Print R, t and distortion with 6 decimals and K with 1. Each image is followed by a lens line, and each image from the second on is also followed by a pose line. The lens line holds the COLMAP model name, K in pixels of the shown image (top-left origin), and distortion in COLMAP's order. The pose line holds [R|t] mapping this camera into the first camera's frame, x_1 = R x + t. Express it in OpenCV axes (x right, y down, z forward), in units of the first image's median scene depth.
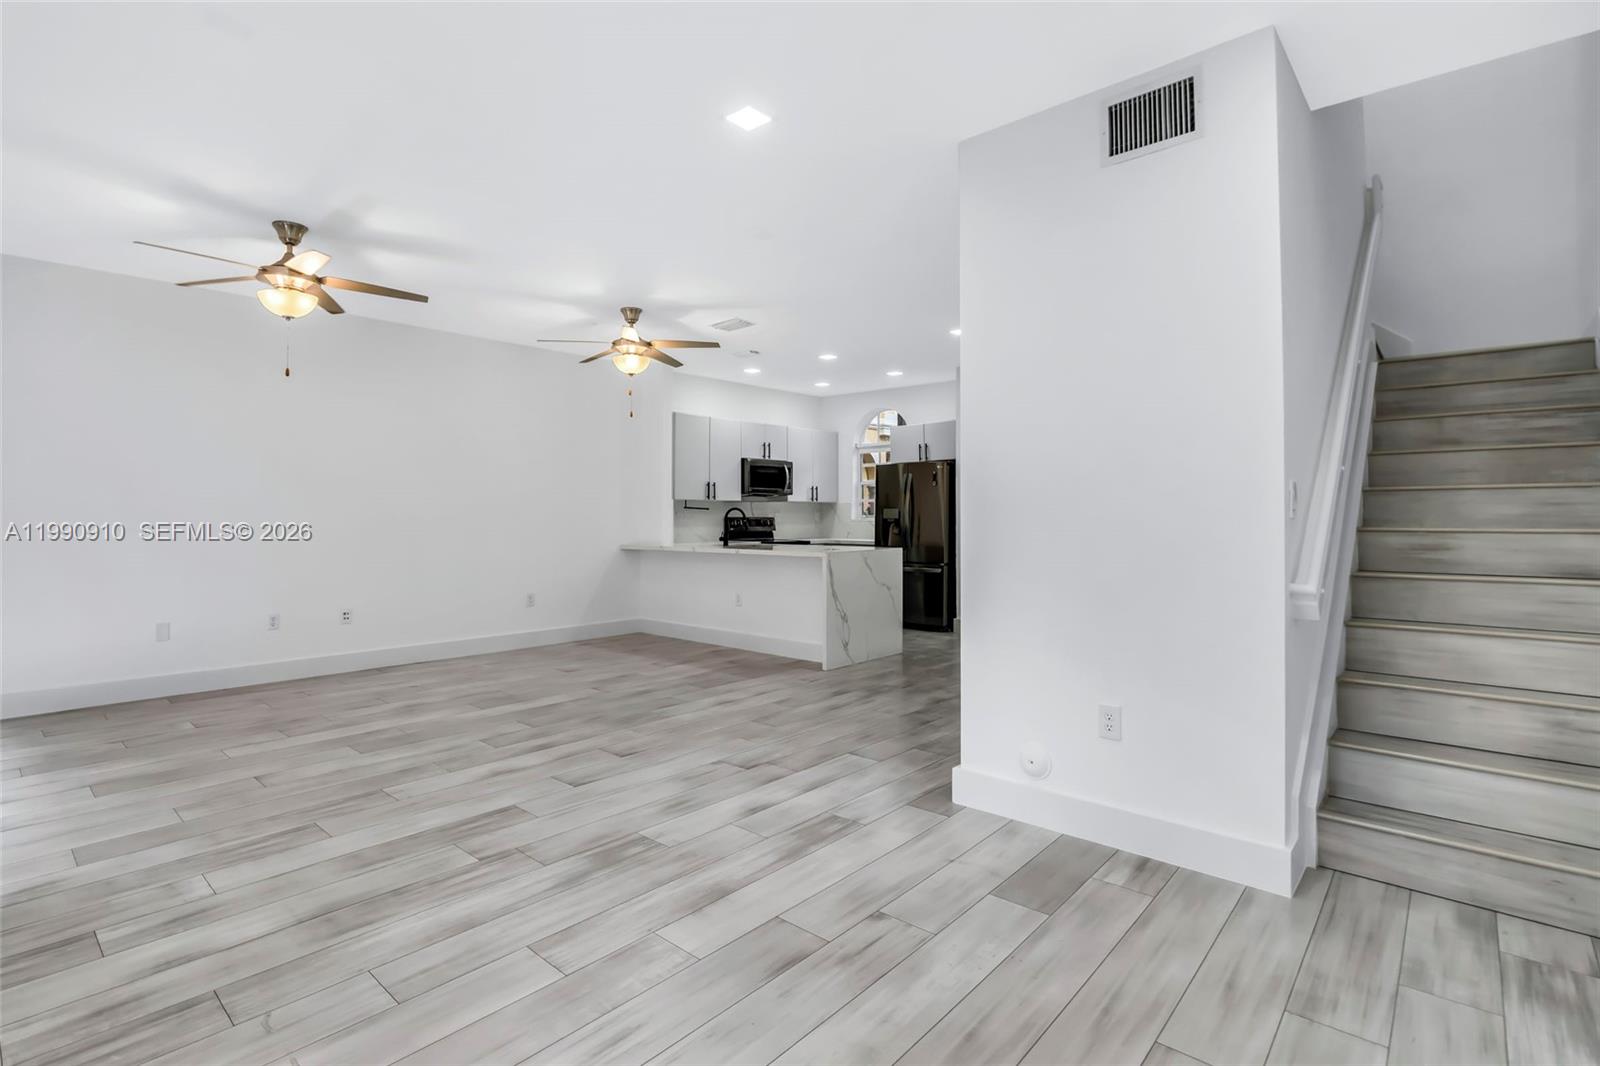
lens RADIAL K [[757.0, 0, 795.3], [0, 757.0, 522.6], [0, 0, 1]] dist [-0.021050, 0.000161]
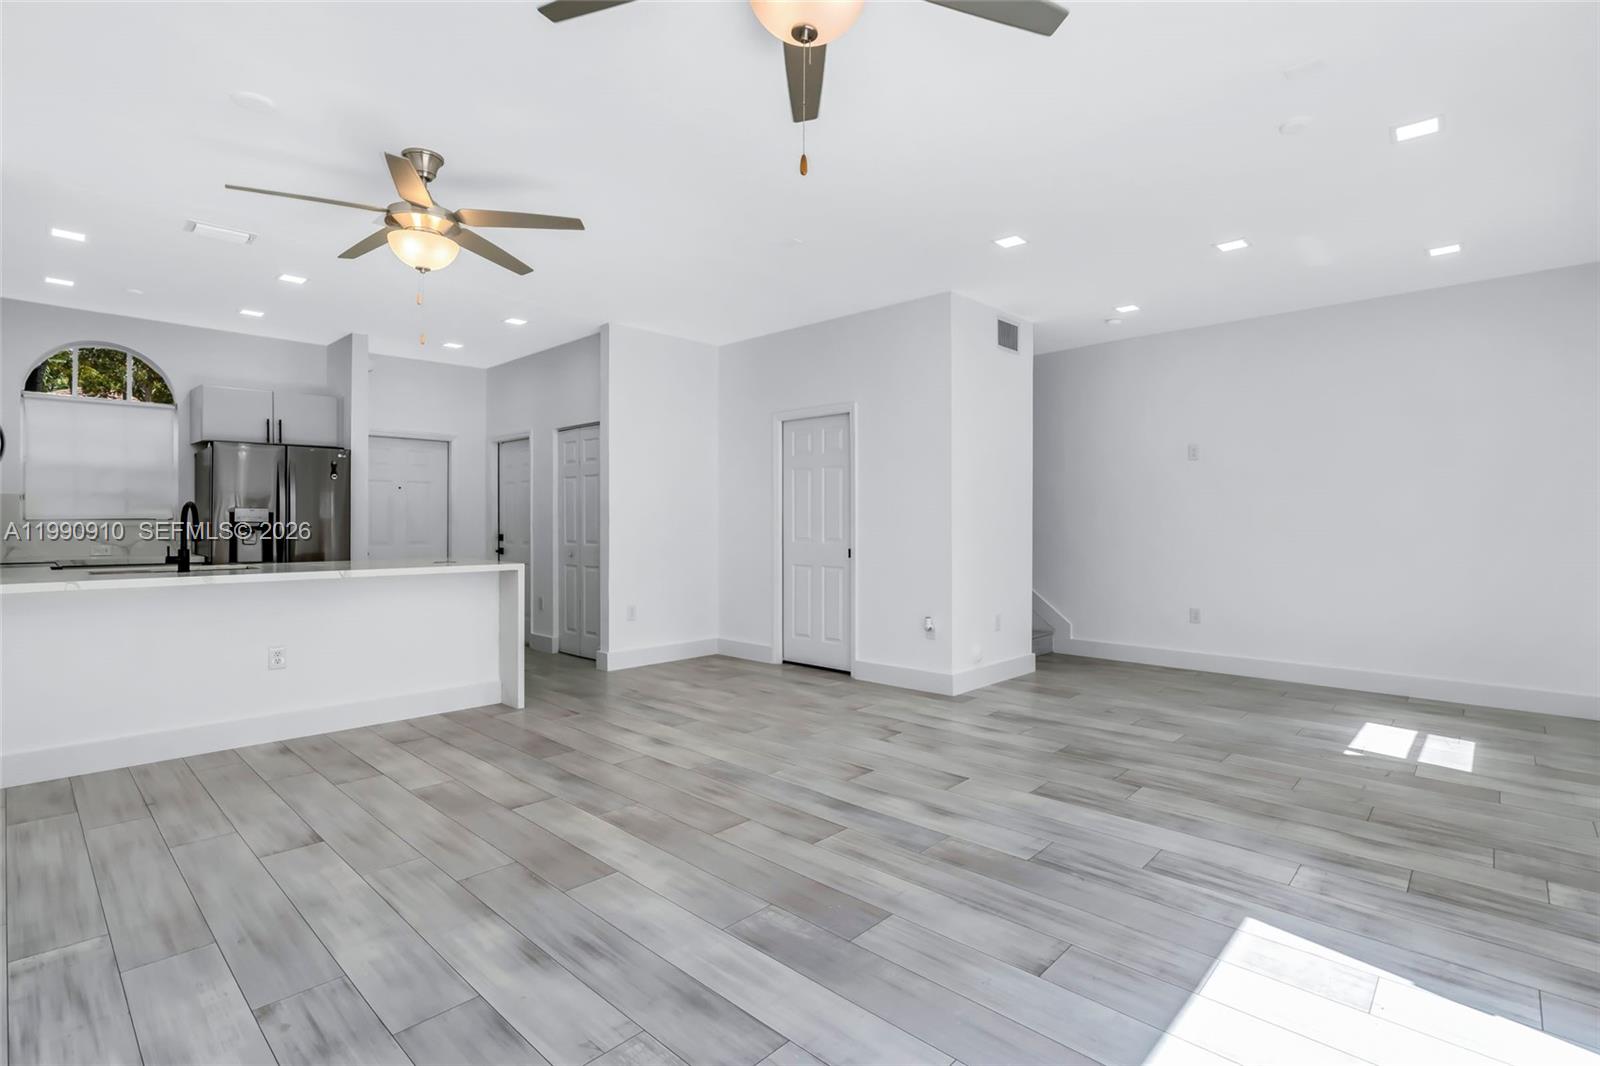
lens RADIAL K [[757.0, 0, 797.6], [0, 757.0, 536.6], [0, 0, 1]] dist [-0.021050, 0.000161]
pose [[0.029658, -0.013853, 0.999464, -1.554112], [0.002411, 0.999902, 0.013788, 0.003726], [-0.999557, 0.002001, 0.029688, 1.403959]]
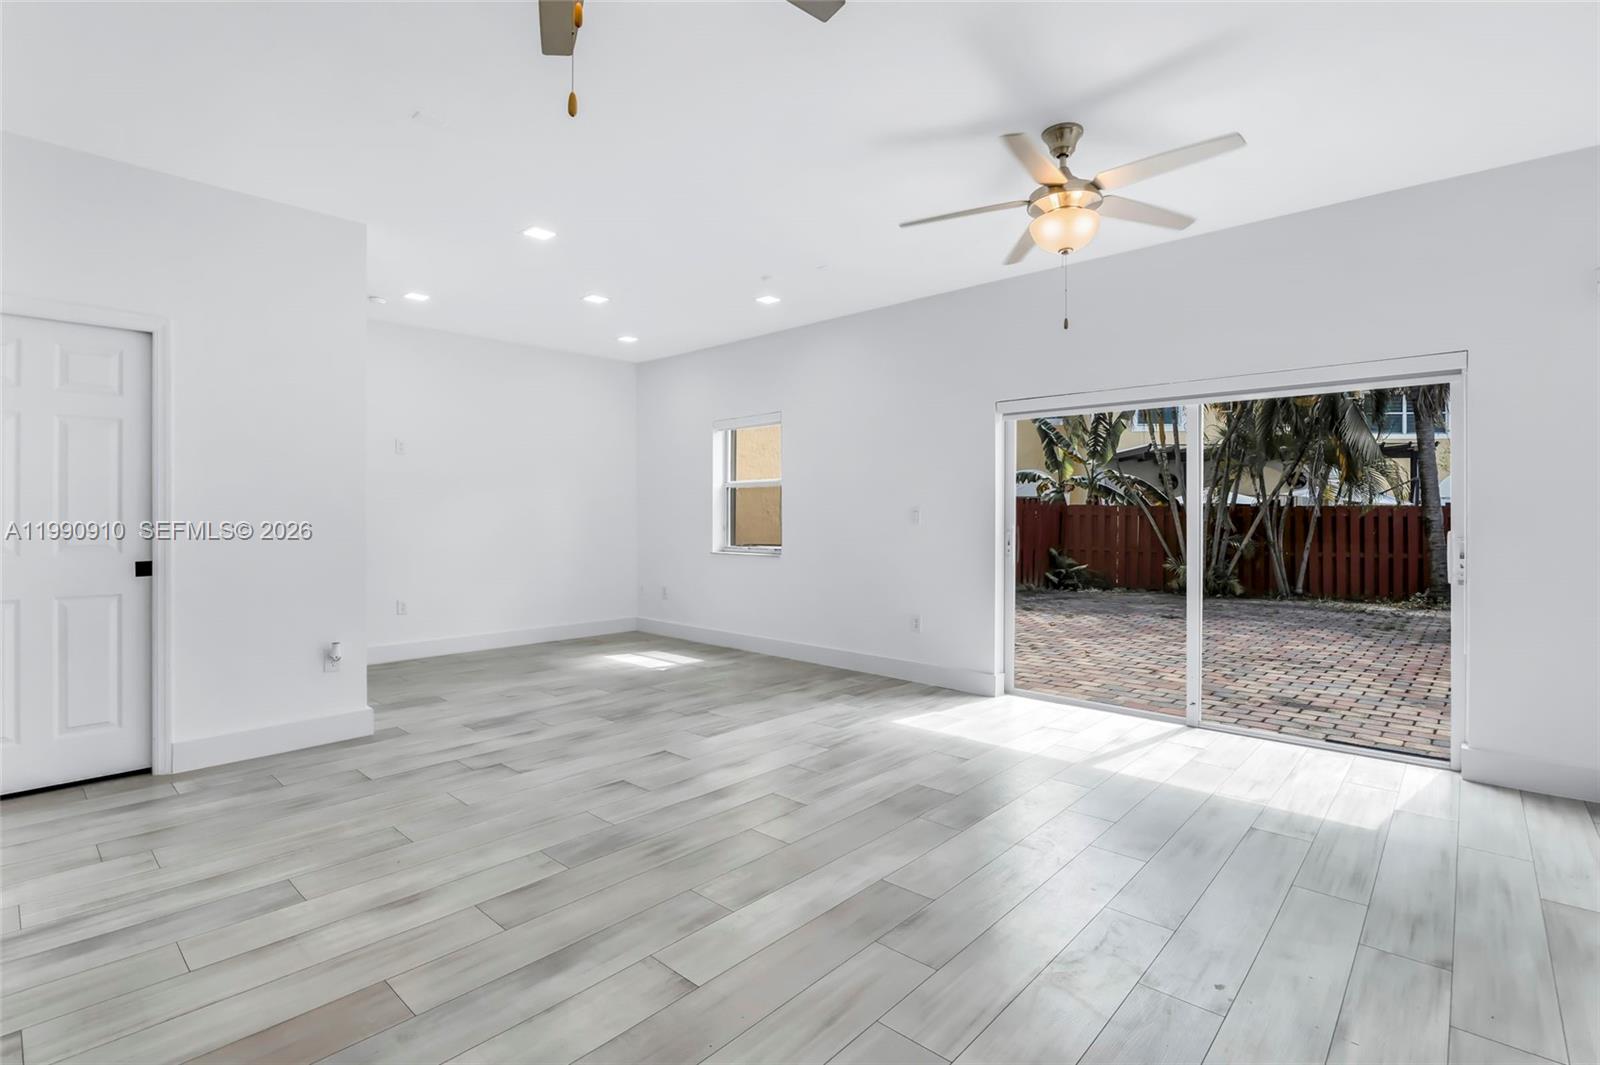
lens RADIAL K [[757.0, 0, 807.0], [0, 757.0, 525.0], [0, 0, 1]] dist [-0.021050, 0.000161]
pose [[-0.999999, -0.000731, 0.001057, -0.596664], [-0.000715, 0.999883, 0.015265, -0.014505], [-0.001068, 0.015265, -0.999883, 2.506208]]
